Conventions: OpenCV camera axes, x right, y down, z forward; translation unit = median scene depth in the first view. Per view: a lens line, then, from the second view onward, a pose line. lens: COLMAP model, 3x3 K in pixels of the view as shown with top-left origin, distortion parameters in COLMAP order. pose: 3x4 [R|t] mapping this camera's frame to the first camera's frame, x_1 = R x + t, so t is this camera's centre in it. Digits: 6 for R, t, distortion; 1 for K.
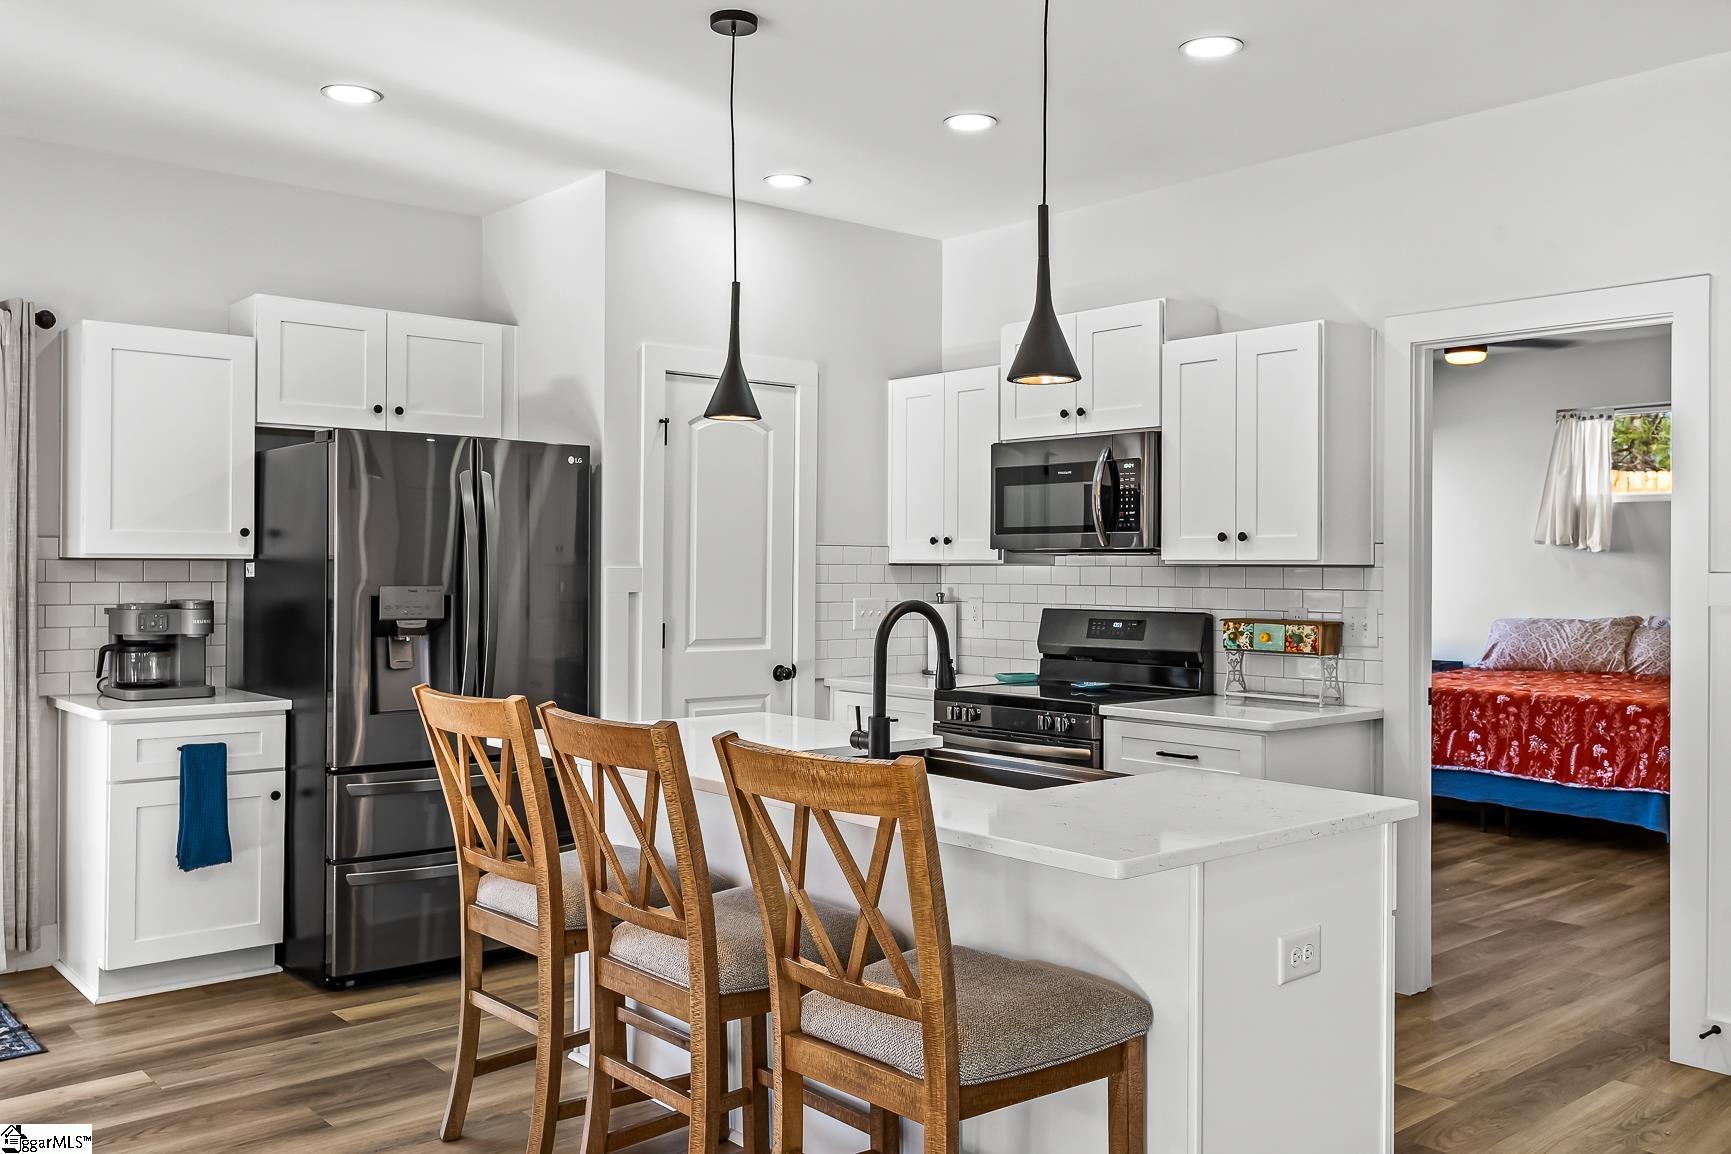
lens RADIAL K [[1448.4, 0, 865.9], [0, 1448.4, 564.6], [0, 0, 1]] dist [0.005915, 0.009285]
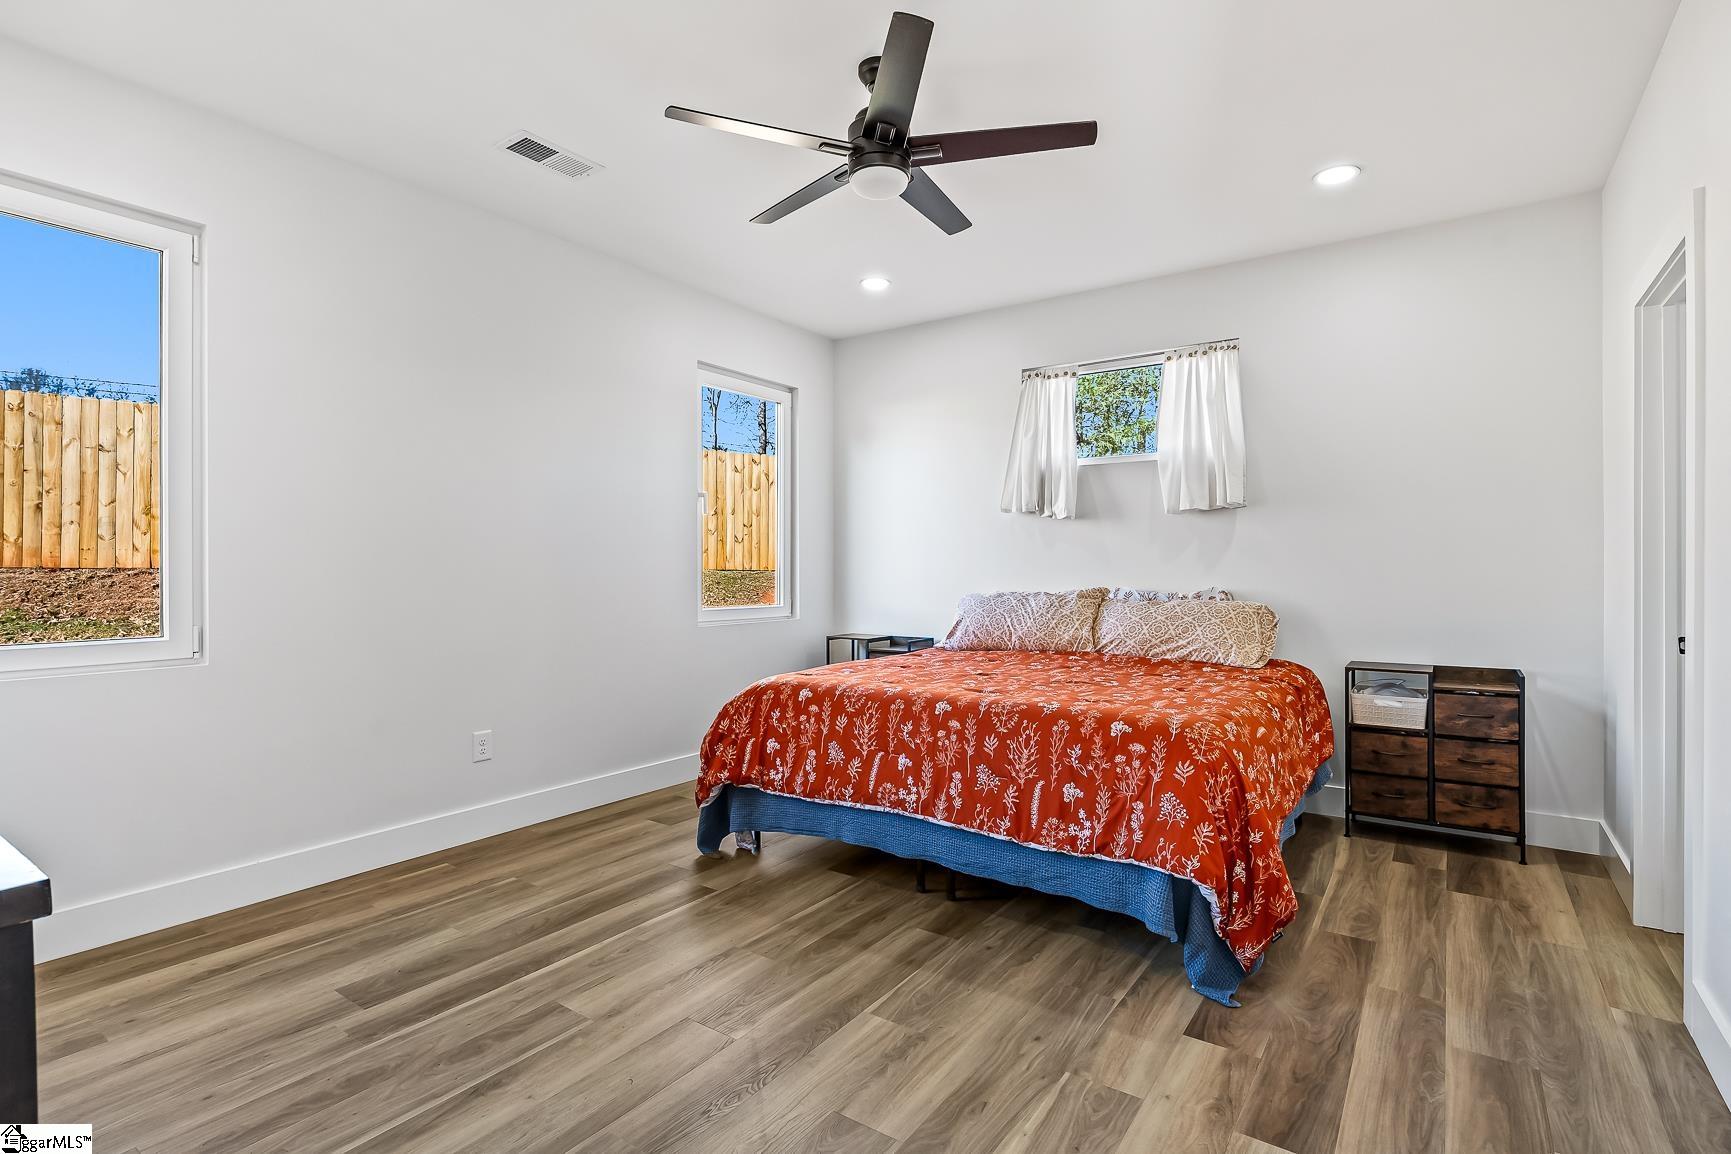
lens RADIAL K [[842.1, 0, 866.7], [0, 842.1, 573.2], [0, 0, 1]] dist [-0.003295, -0.000007]
pose [[0.969829, -0.006778, 0.243692, 0.310549], [0.004906, 0.999954, 0.008289, 0.025536], [-0.243737, -0.006844, 0.969817, 0.628646]]
